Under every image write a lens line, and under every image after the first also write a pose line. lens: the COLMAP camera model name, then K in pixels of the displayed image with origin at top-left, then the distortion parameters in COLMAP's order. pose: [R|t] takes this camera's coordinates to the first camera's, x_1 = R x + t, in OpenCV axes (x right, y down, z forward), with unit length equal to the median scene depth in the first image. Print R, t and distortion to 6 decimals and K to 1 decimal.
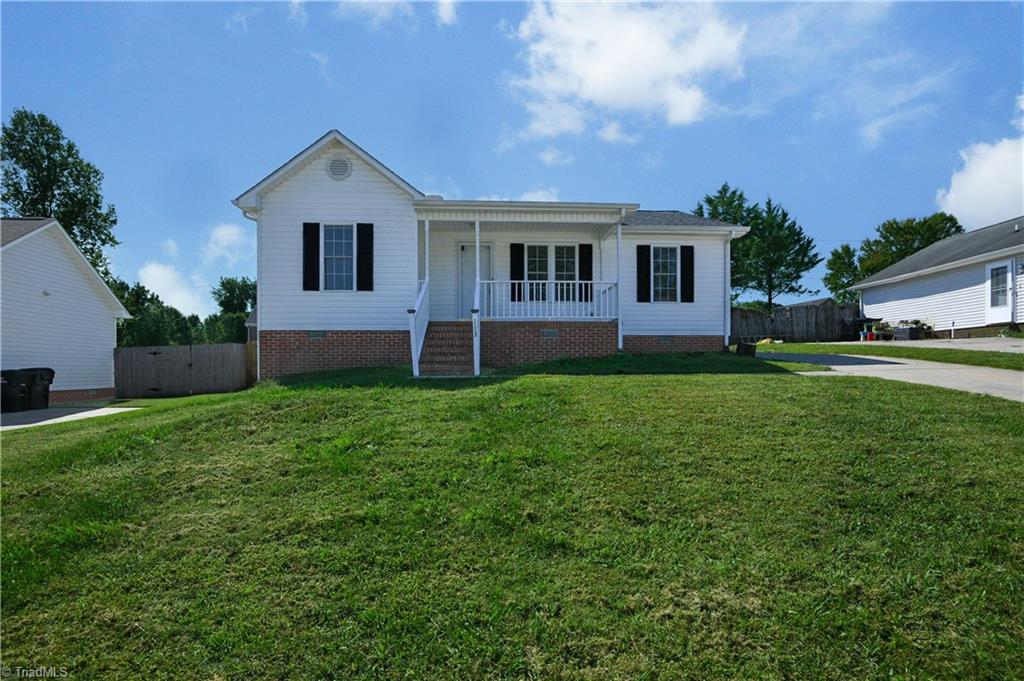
lens RADIAL K [[486.5, 0, 509.3], [0, 486.5, 373.7], [0, 0, 1]] dist [-0.017751, 0.000018]
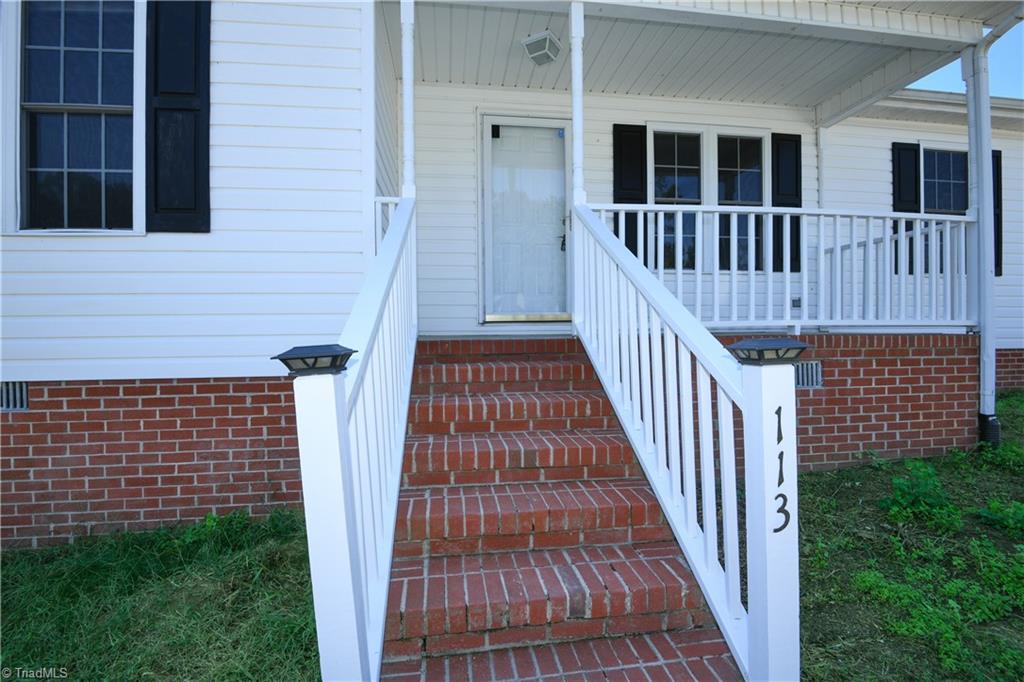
lens RADIAL K [[473.1, 0, 512.0], [0, 473.1, 341.0], [0, 0, 1]] dist [-0.029054, 0.000001]
pose [[0.996667, -0.008109, 0.081172, -0.127822], [0.006985, 0.999876, 0.014115, -0.107710], [-0.081276, -0.013501, 0.996600, 0.695638]]
